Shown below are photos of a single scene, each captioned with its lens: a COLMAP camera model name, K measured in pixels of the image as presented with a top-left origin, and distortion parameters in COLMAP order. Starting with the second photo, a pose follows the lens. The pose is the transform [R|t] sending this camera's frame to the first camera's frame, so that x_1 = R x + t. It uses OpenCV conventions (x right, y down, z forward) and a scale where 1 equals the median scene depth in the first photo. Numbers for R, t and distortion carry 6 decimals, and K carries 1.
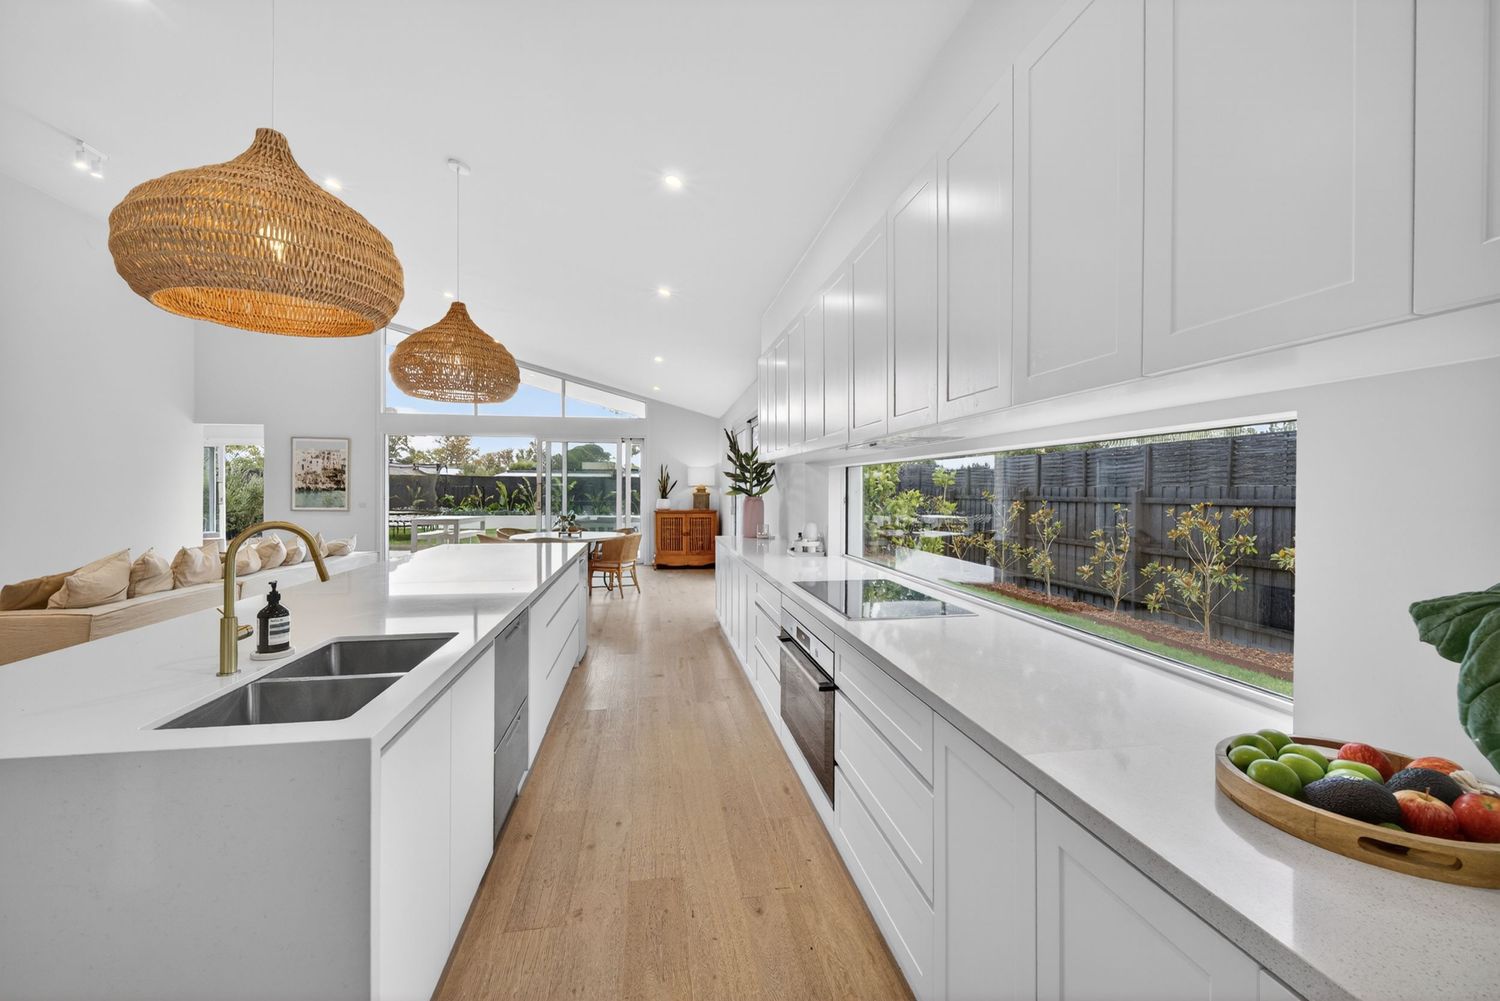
lens RADIAL K [[605.0, 0, 755.1], [0, 605.0, 495.5], [0, 0, 1]] dist [-0.001674, -0.000148]
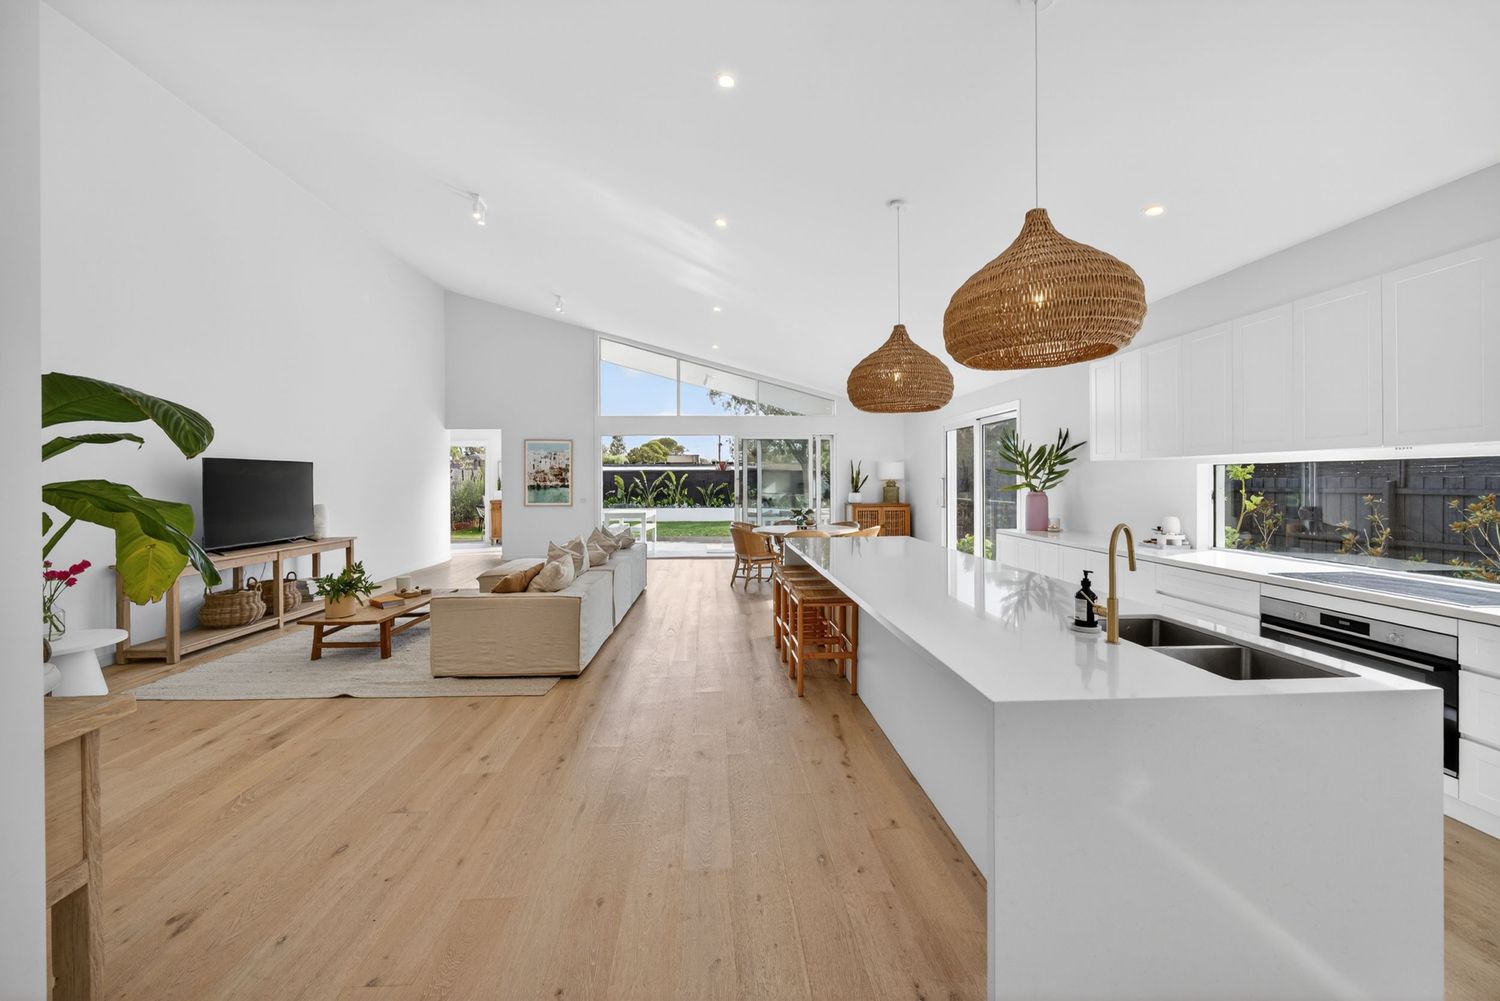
lens RADIAL K [[605.0, 0, 748.3], [0, 605.0, 491.6], [0, 0, 1]] dist [-0.001674, -0.000148]
pose [[0.994976, -0.007713, -0.099817, -0.247747], [0.008569, 0.999930, 0.008144, -0.007105], [0.099747, -0.008958, 0.994973, -0.058382]]
